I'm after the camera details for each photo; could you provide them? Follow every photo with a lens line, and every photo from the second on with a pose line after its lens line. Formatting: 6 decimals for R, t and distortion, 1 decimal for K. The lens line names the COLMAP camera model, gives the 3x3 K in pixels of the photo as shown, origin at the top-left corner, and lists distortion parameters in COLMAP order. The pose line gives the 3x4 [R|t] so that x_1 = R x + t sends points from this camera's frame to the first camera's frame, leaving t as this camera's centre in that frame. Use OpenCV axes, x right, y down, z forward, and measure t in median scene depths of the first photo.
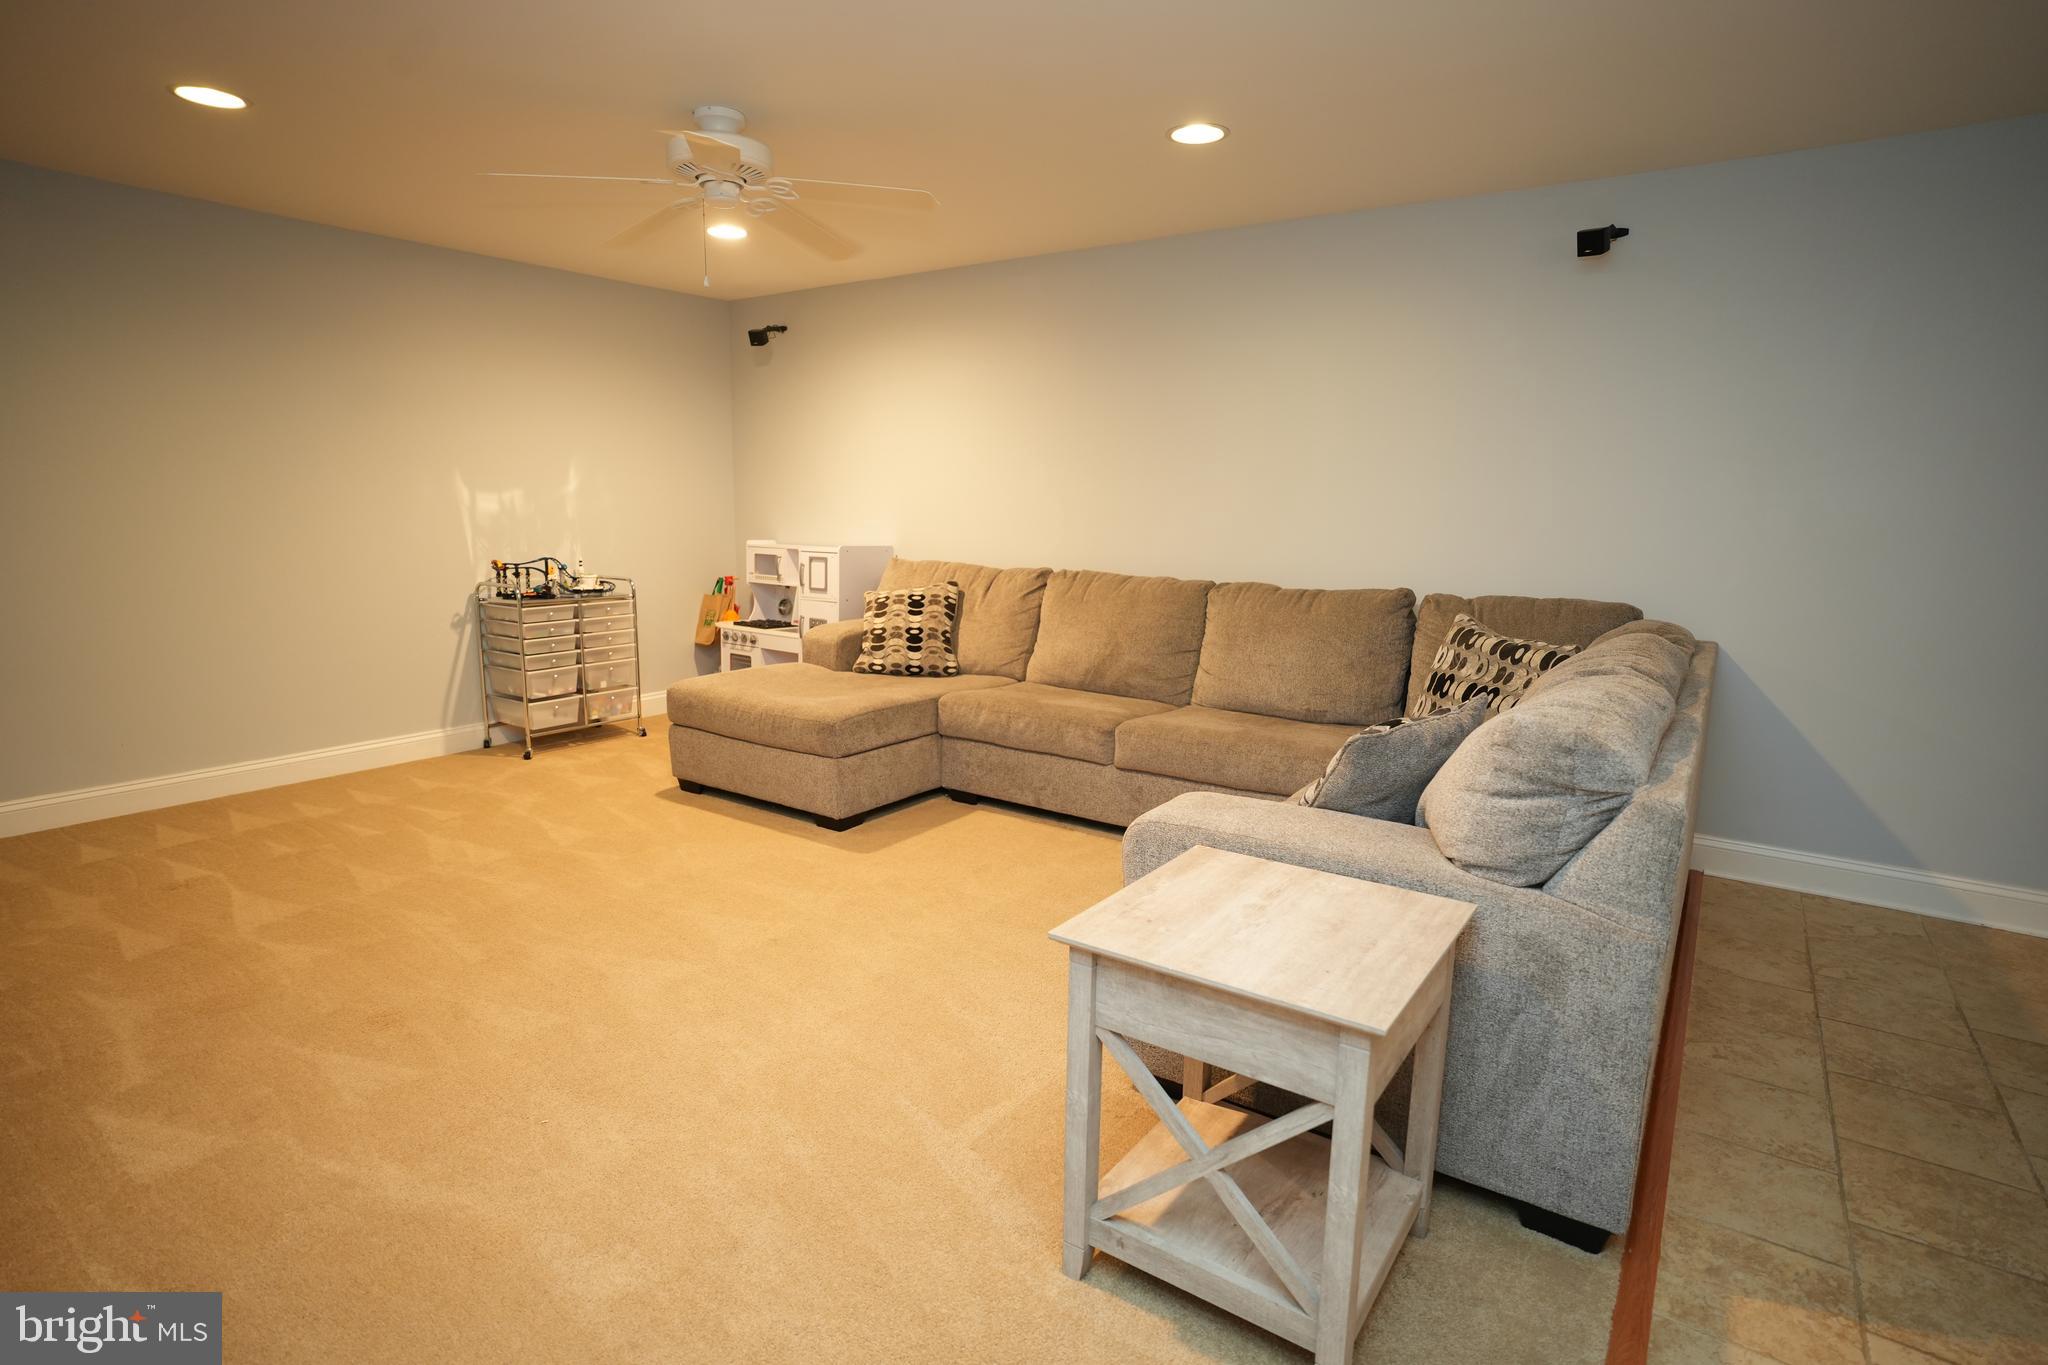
lens RADIAL K [[1041.2, 0, 1026.9], [0, 1041.2, 684.8], [0, 0, 1]] dist [-0.034401, 0.023268]
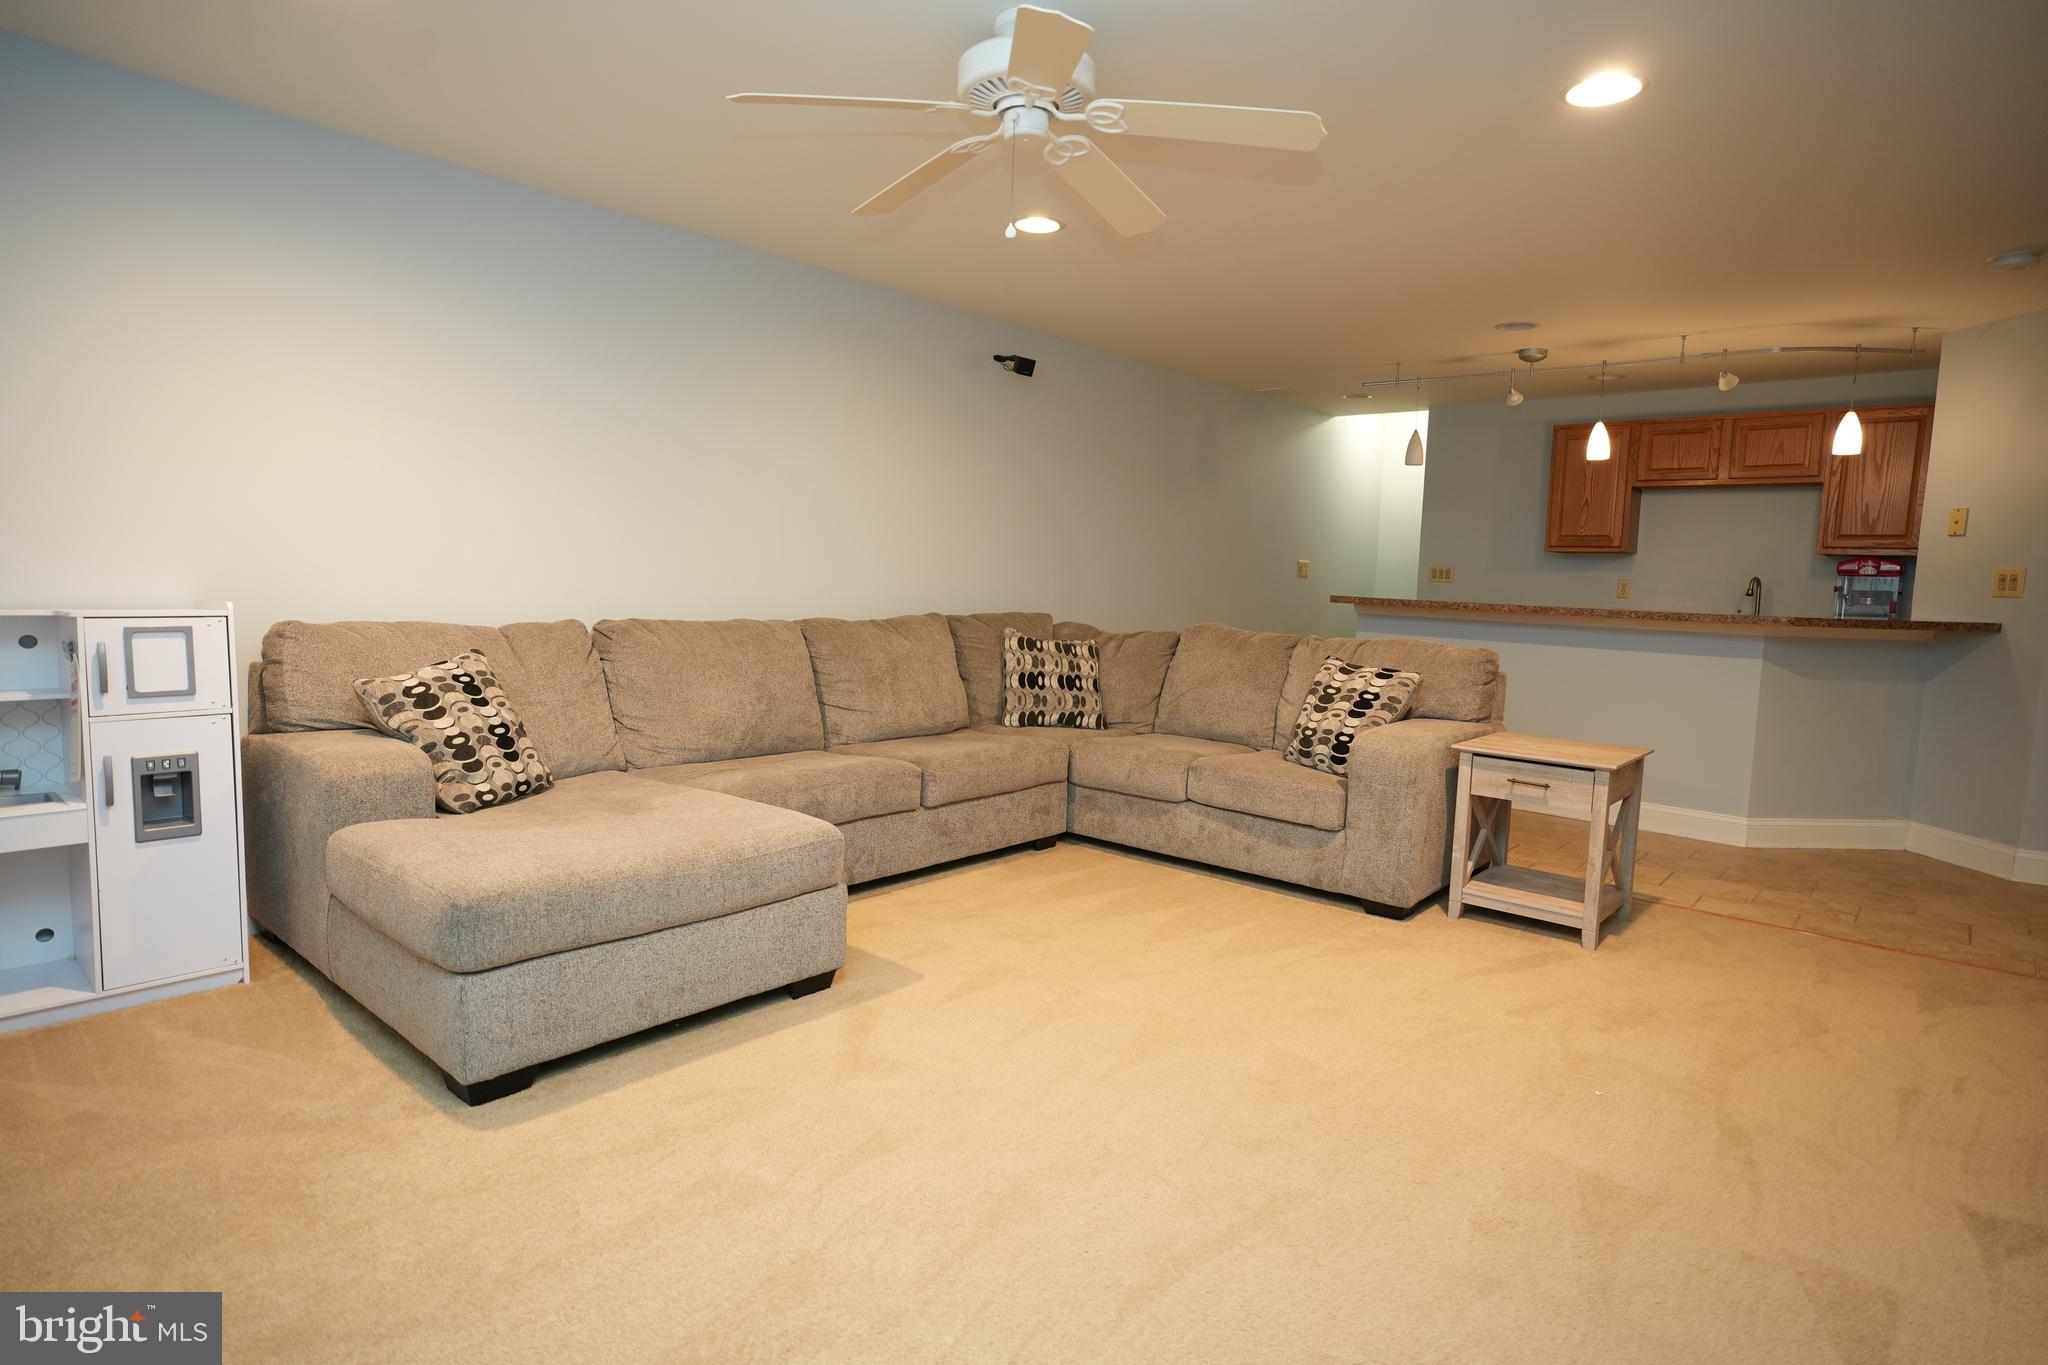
lens RADIAL K [[1095.6, 0, 1035.8], [0, 1095.6, 668.4], [0, 0, 1]] dist [-0.005580, 0.000908]
pose [[0.113912, -0.098381, 0.988608, -0.765507], [0.144218, 0.986182, 0.081522, -0.101092], [-0.982968, 0.133289, 0.126526, 0.632226]]
